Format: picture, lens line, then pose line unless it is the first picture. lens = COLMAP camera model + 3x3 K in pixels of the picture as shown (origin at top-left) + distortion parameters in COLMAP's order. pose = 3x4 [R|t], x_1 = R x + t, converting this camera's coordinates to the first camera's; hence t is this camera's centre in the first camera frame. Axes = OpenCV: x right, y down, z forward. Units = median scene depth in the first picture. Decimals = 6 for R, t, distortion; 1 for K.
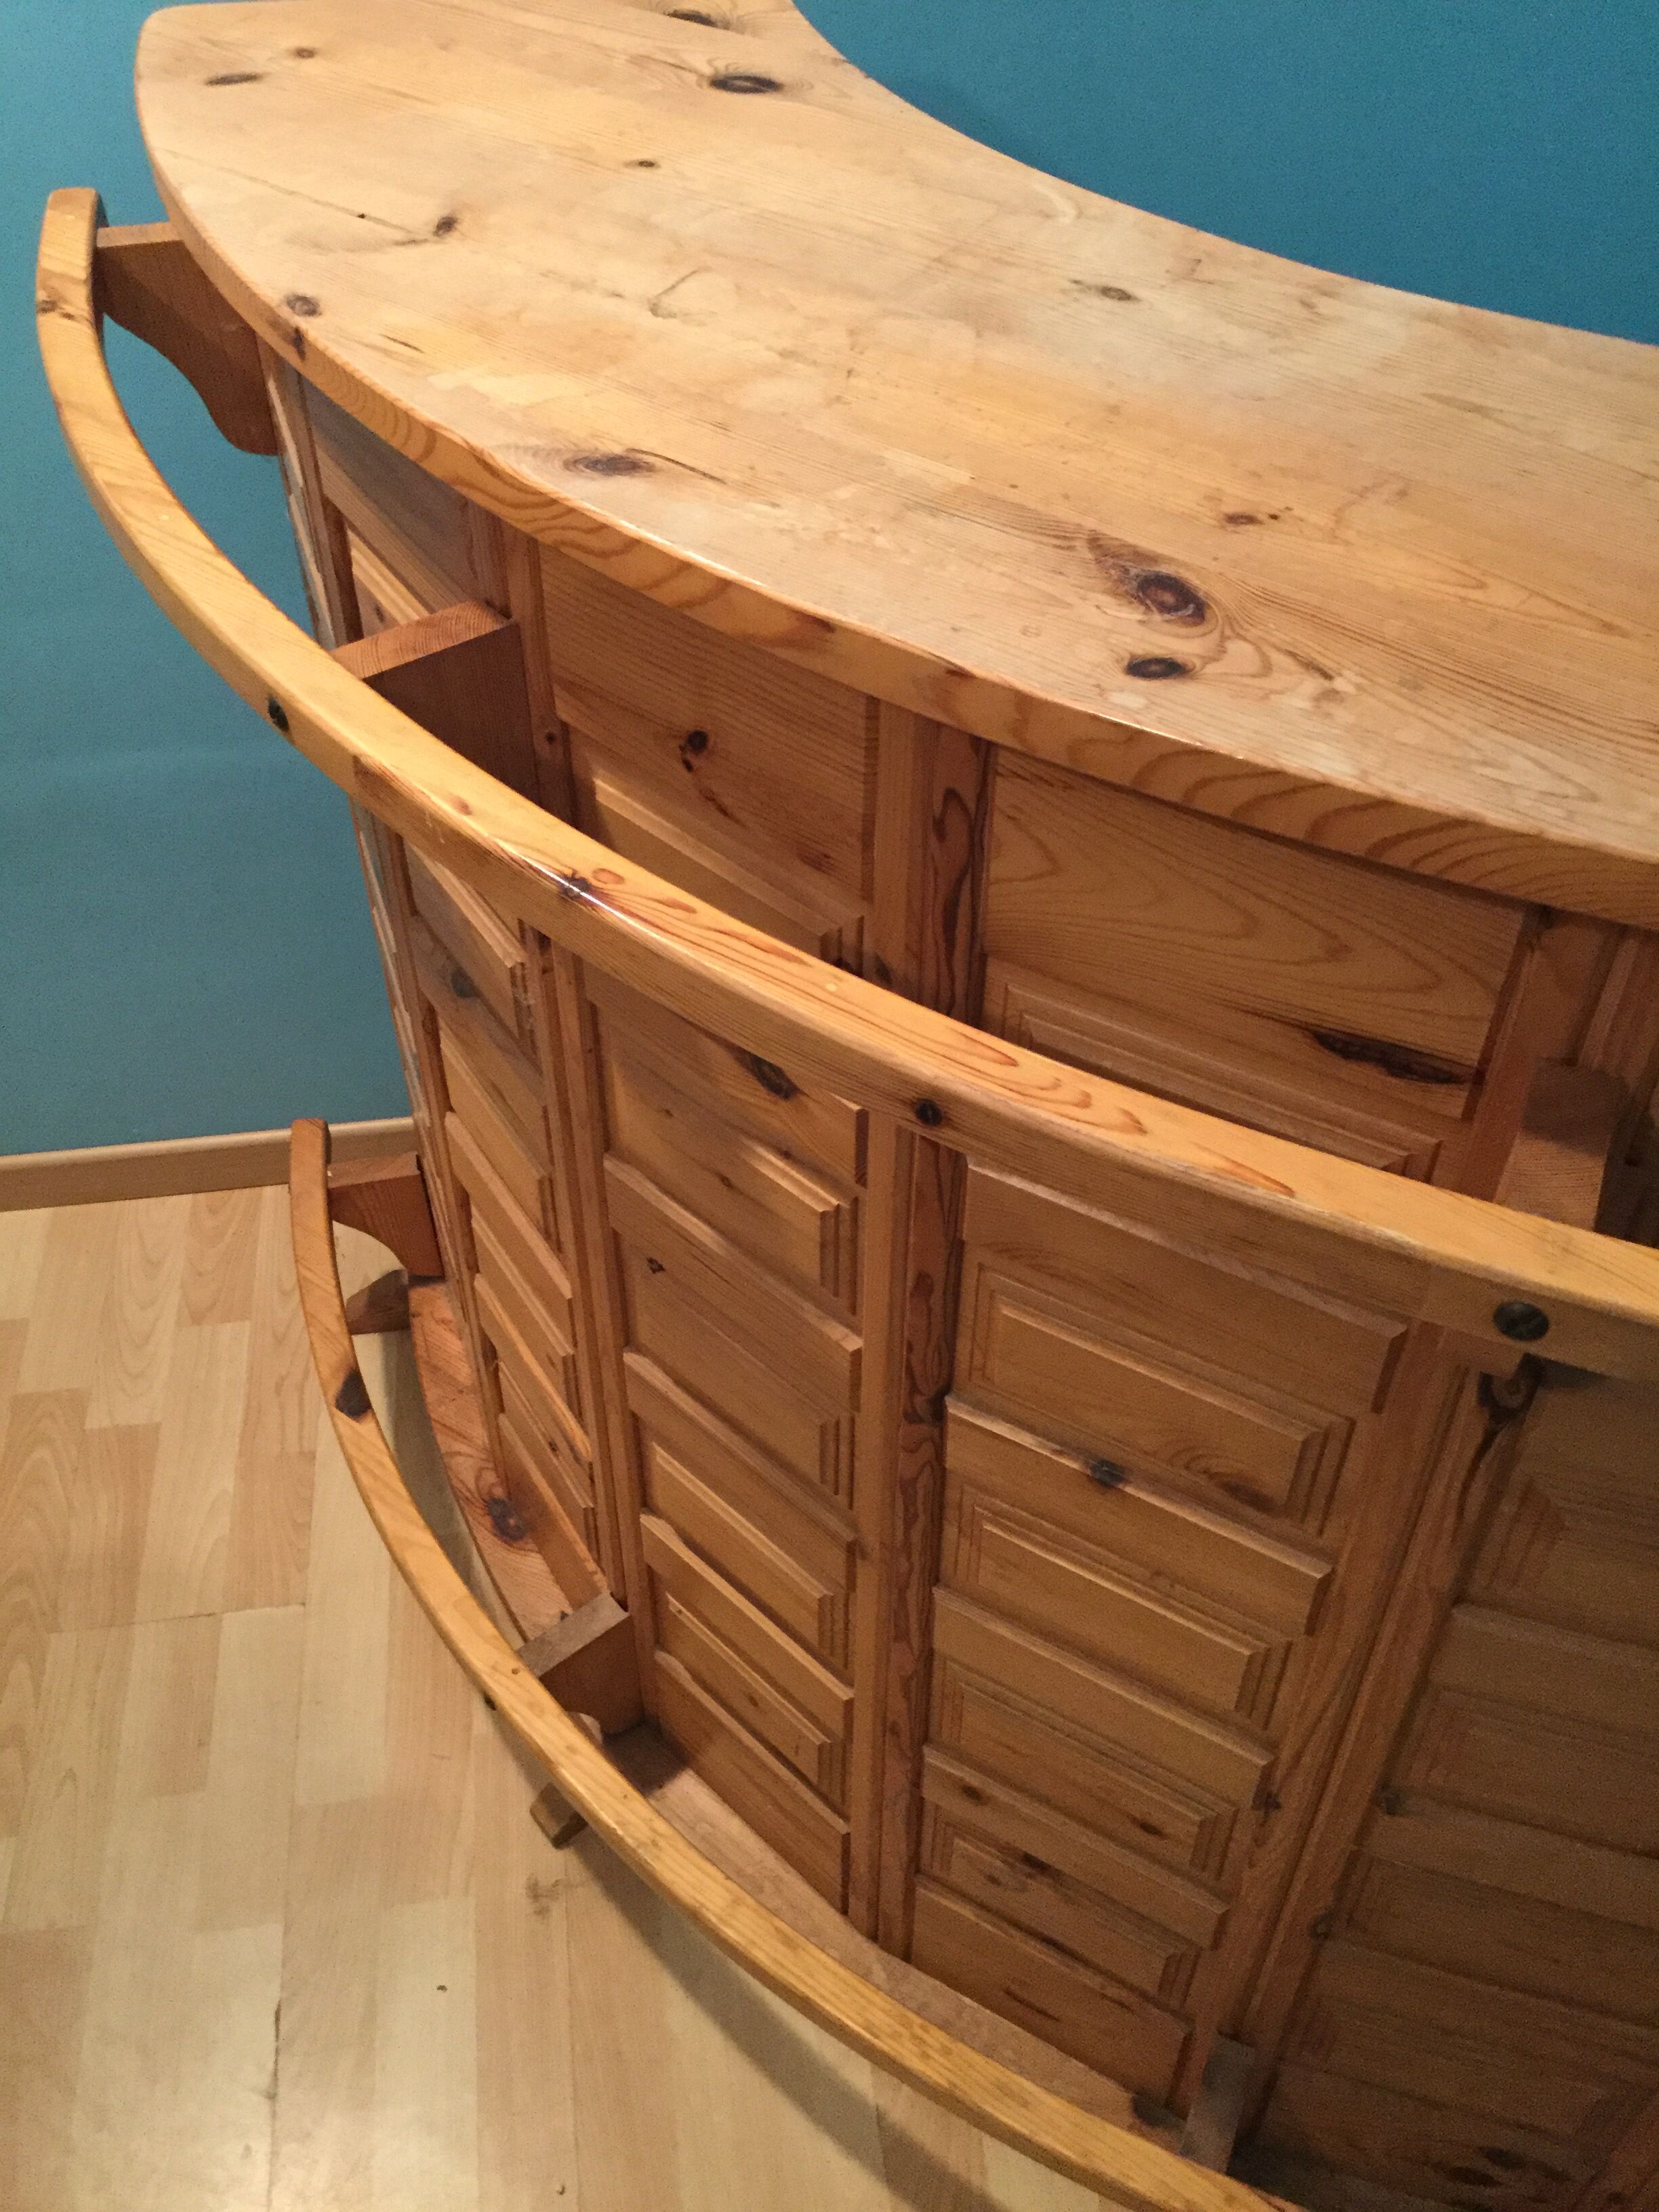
lens RADIAL K [[1990.3, 0, 832.0], [0, 1990.3, 1124.2], [0, 0, 1]] dist [0.140215, -0.304214]
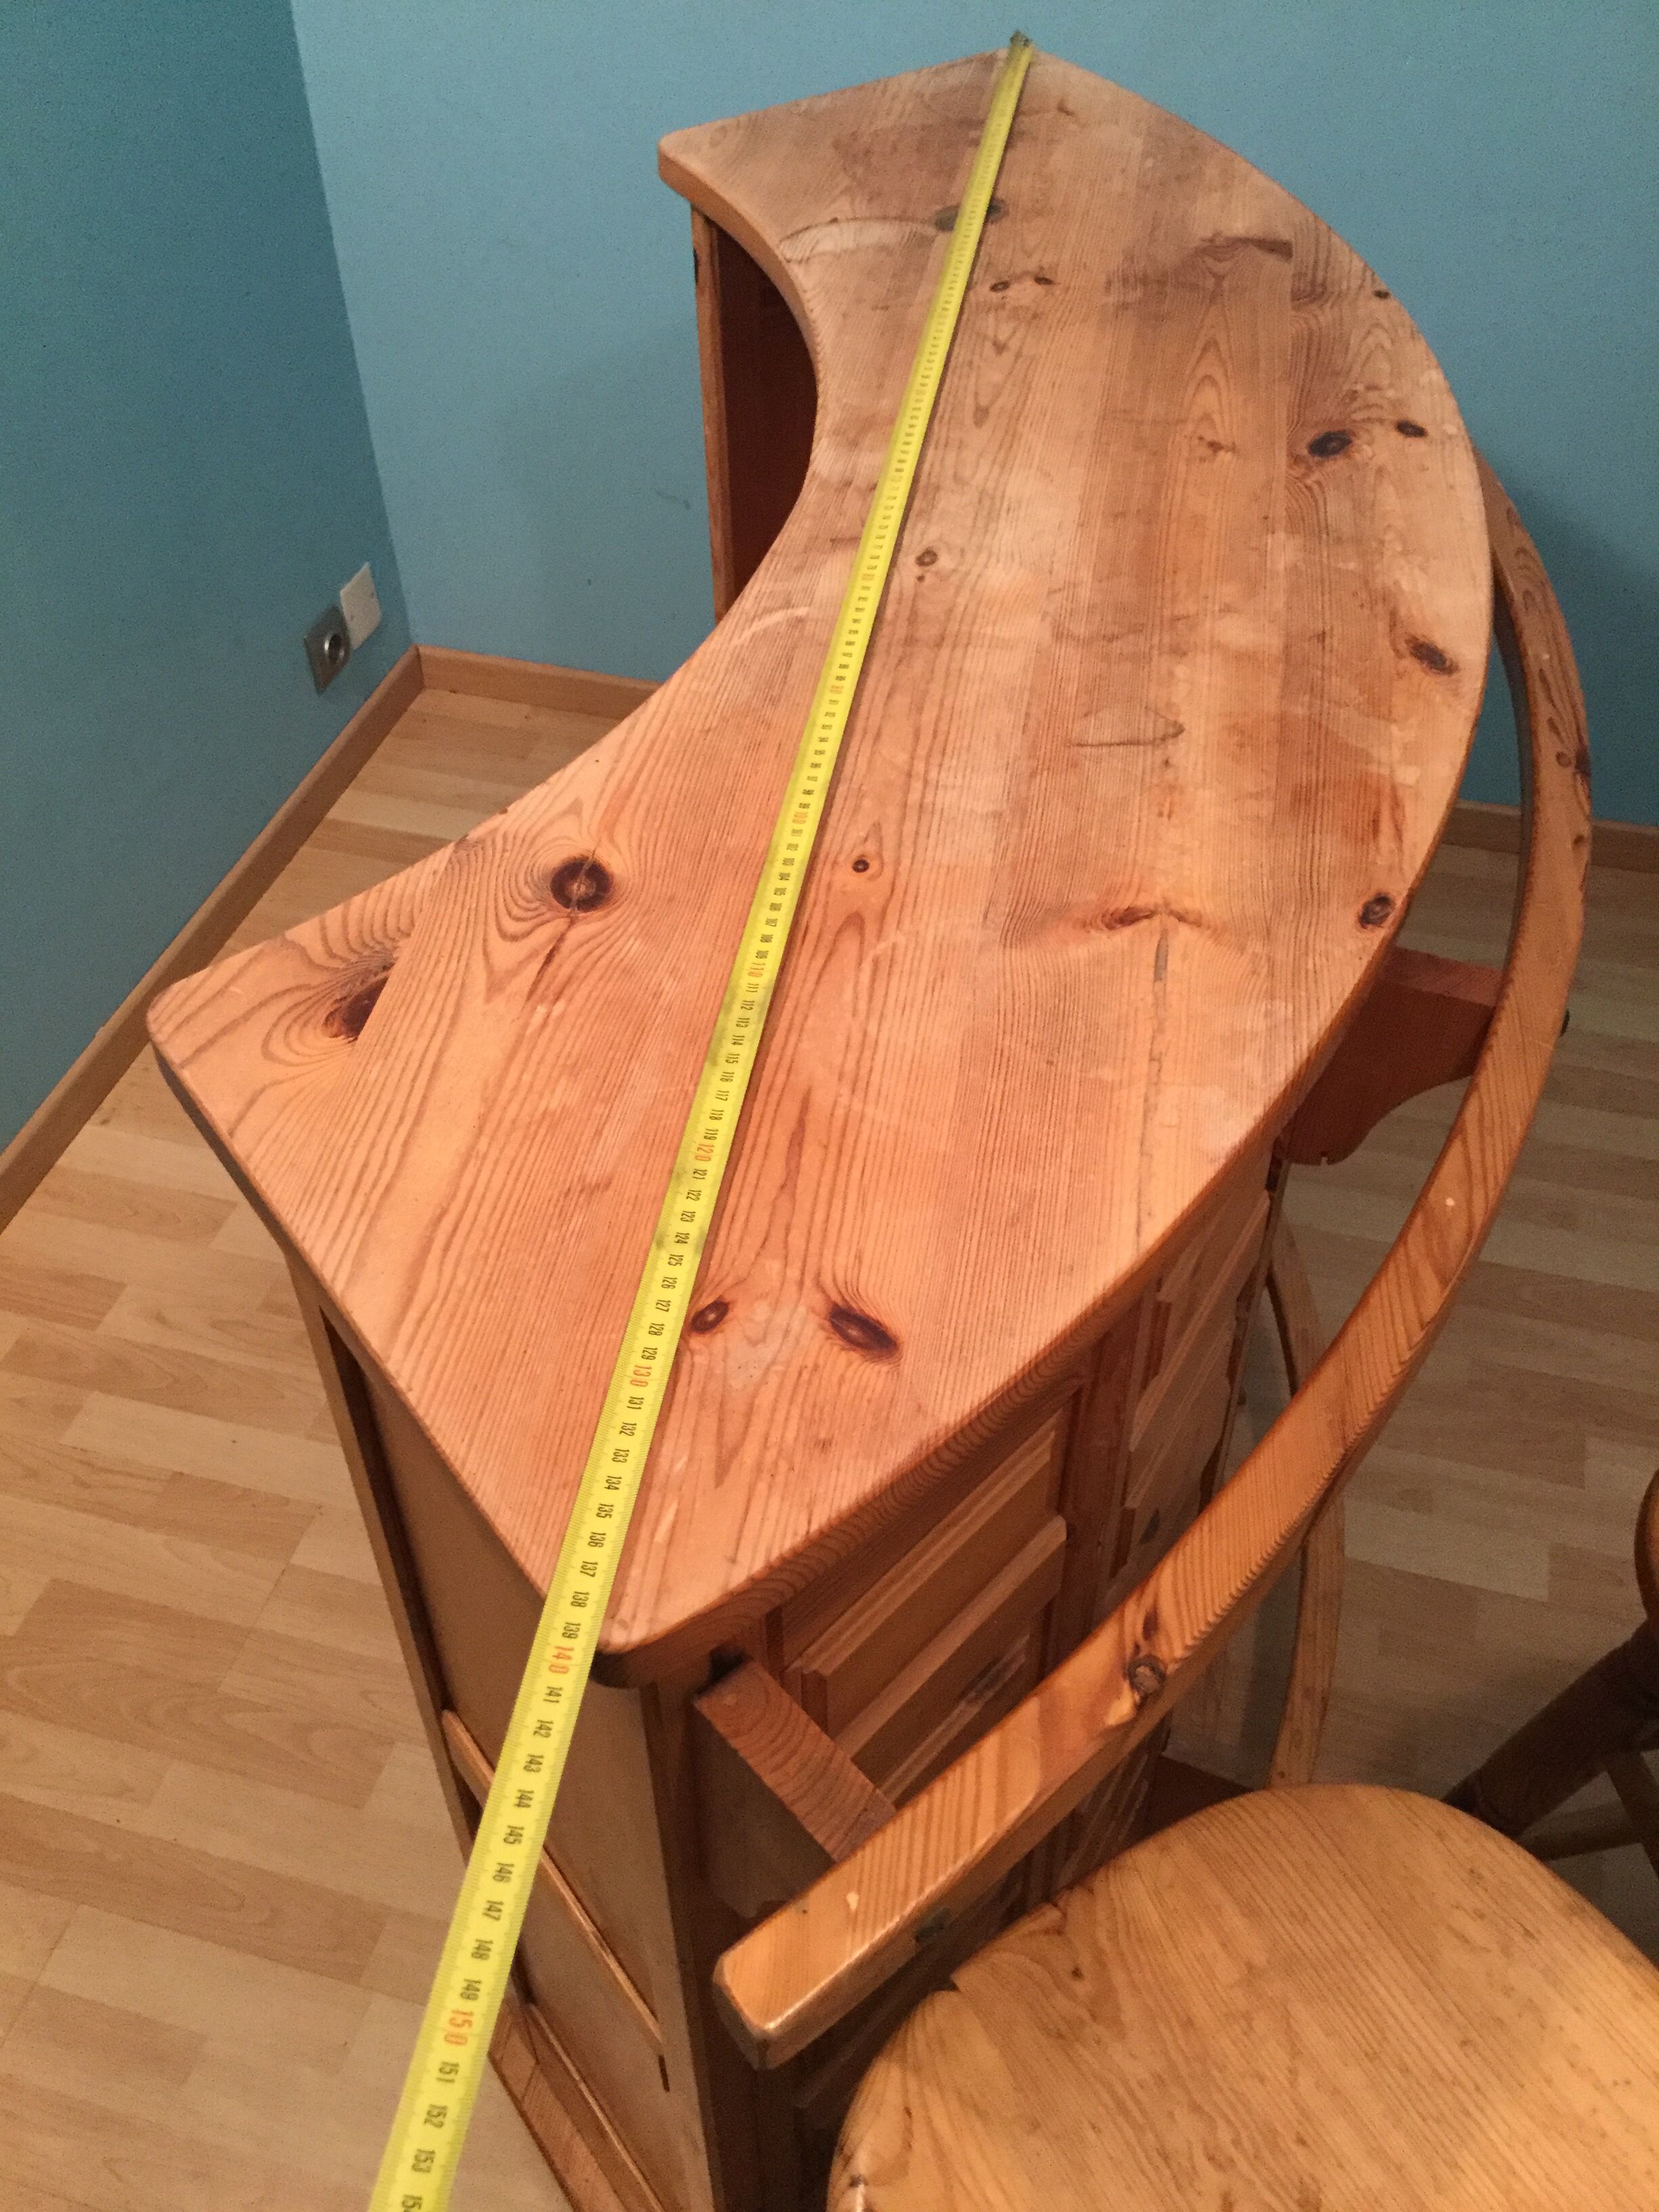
lens RADIAL K [[1990.3, 0, 832.0], [0, 1990.3, 1124.2], [0, 0, 1]] dist [0.140215, -0.304214]
pose [[-0.475211, -0.619928, 0.624391, -0.931399], [0.616694, 0.271492, 0.738905, -1.450756], [-0.627585, 0.736194, 0.253290, 1.136659]]
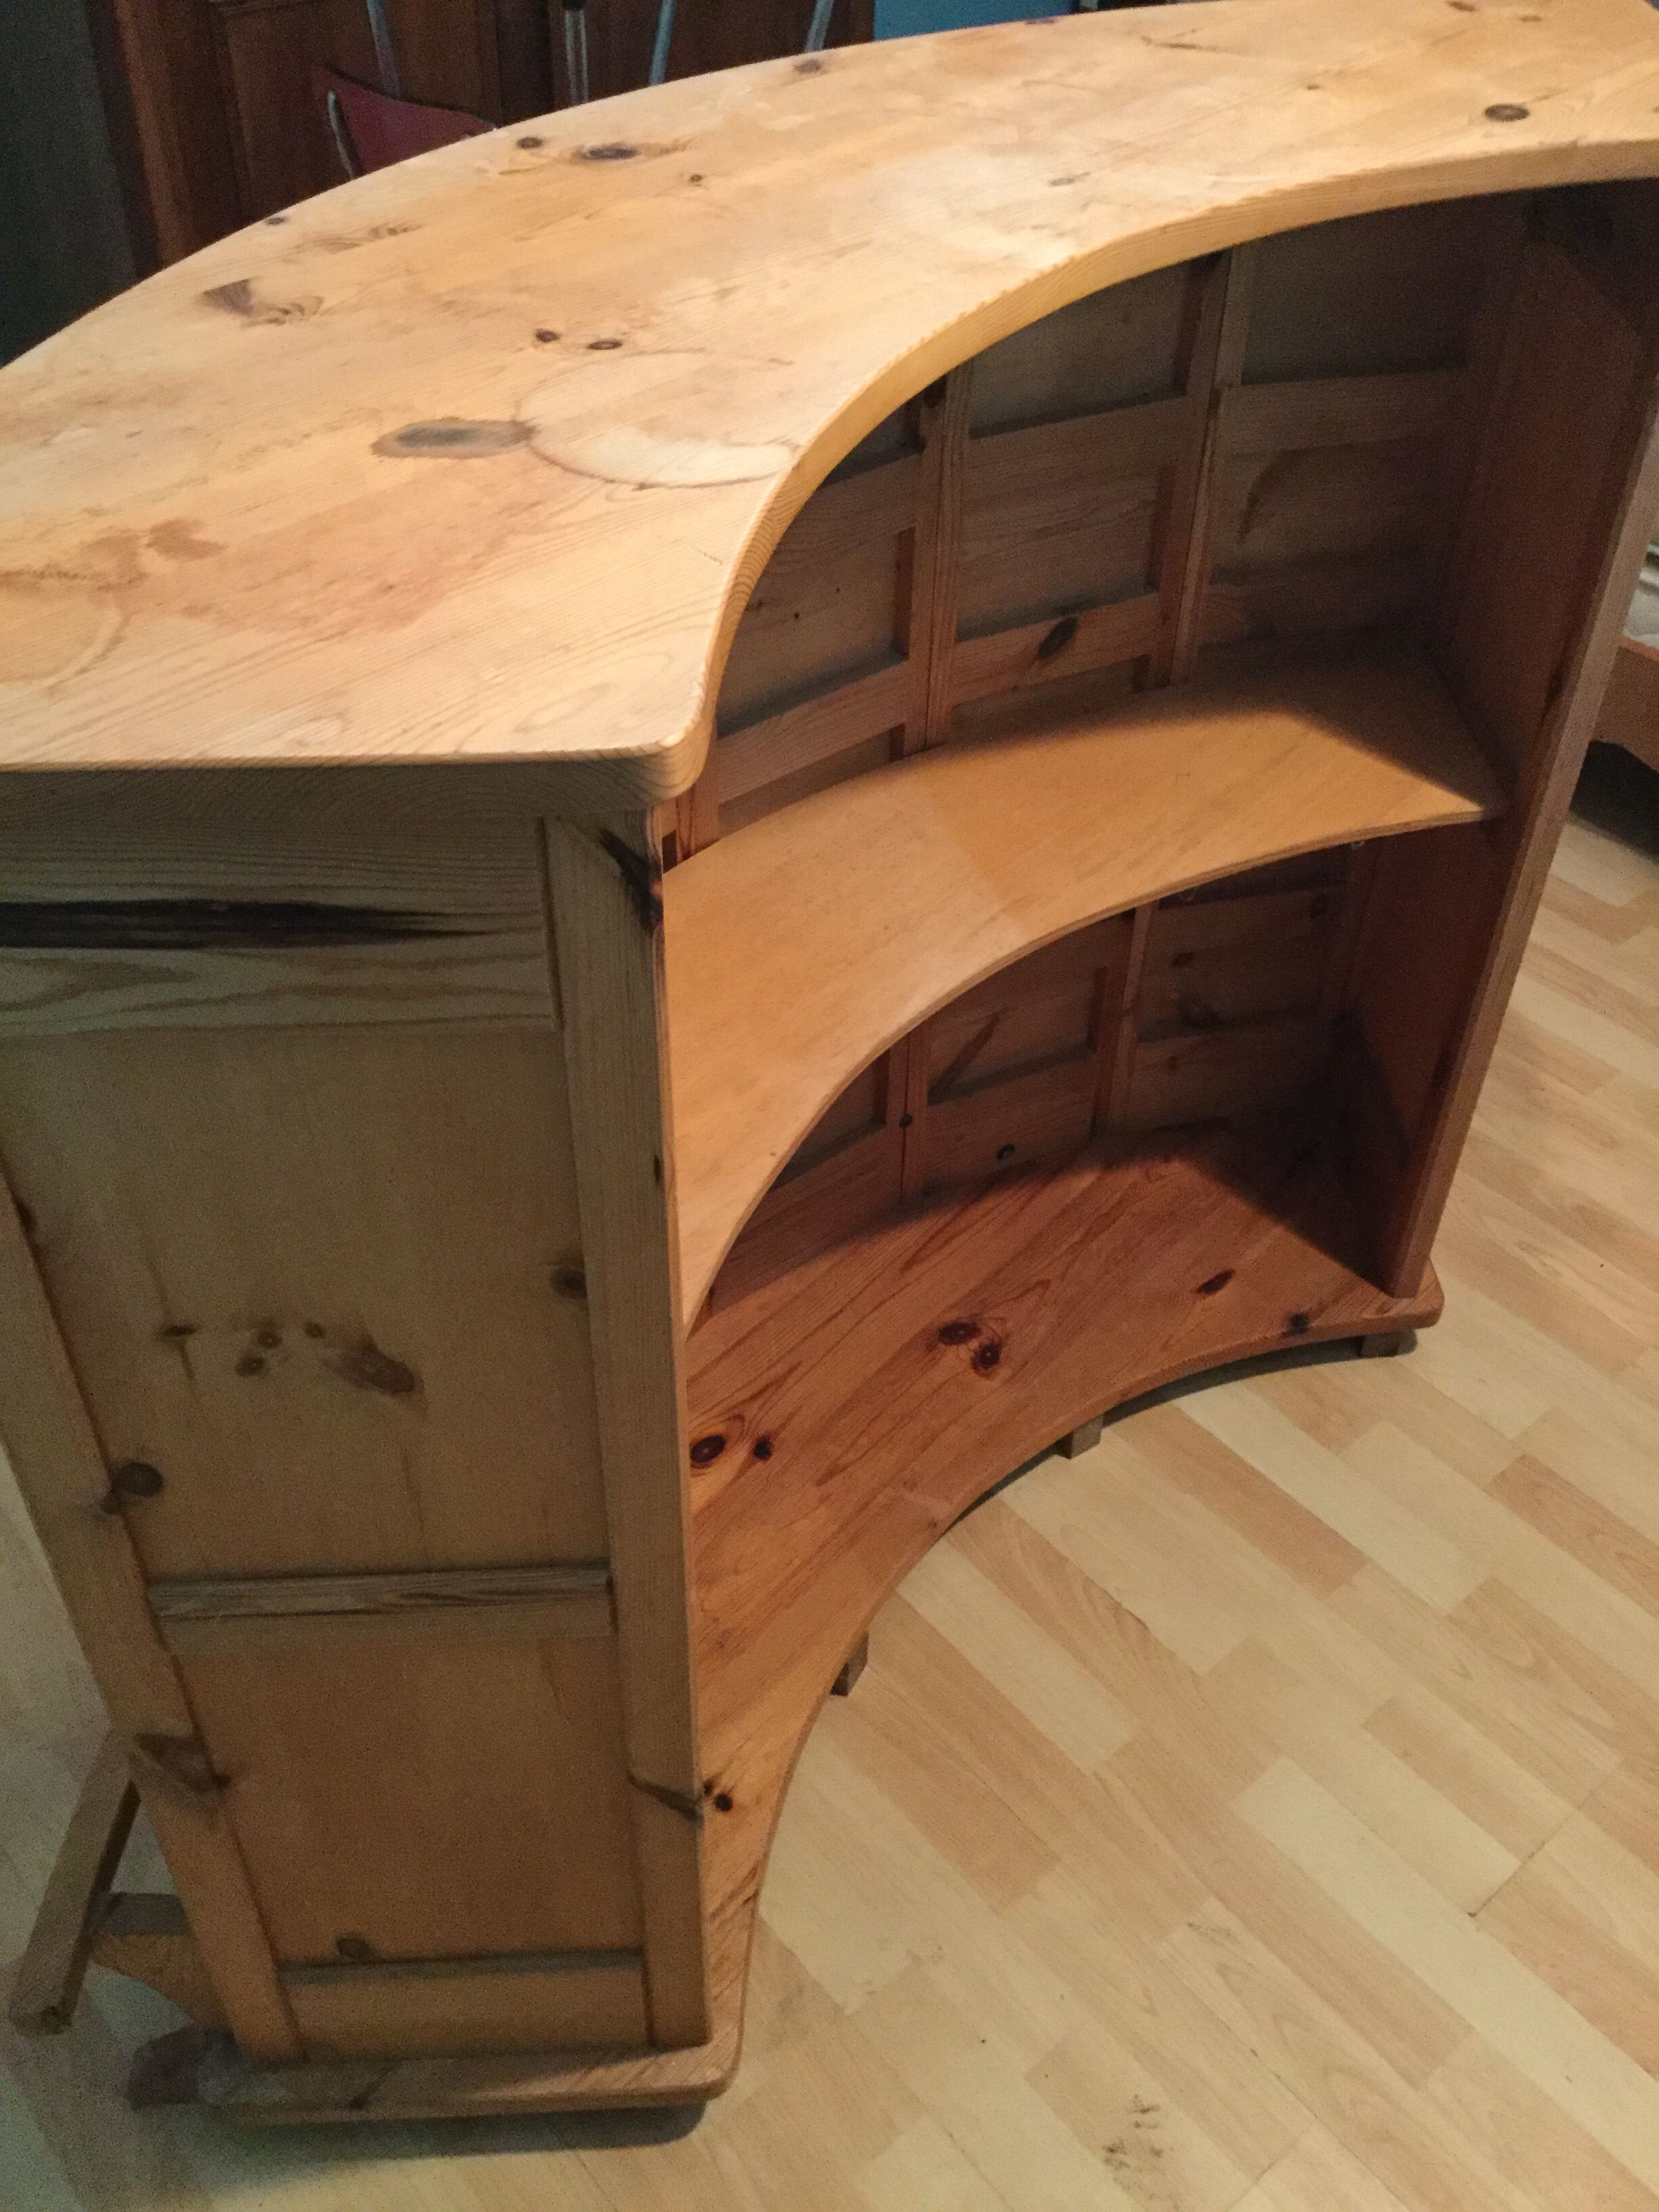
lens RADIAL K [[1990.3, 0, 832.0], [0, 1990.3, 1124.2], [0, 0, 1]] dist [0.140215, -0.304214]
pose [[-0.090740, 0.659705, -0.746027, 1.768838], [-0.702241, 0.488781, 0.517639, -0.792377], [0.706133, 0.570861, 0.418920, 0.806393]]
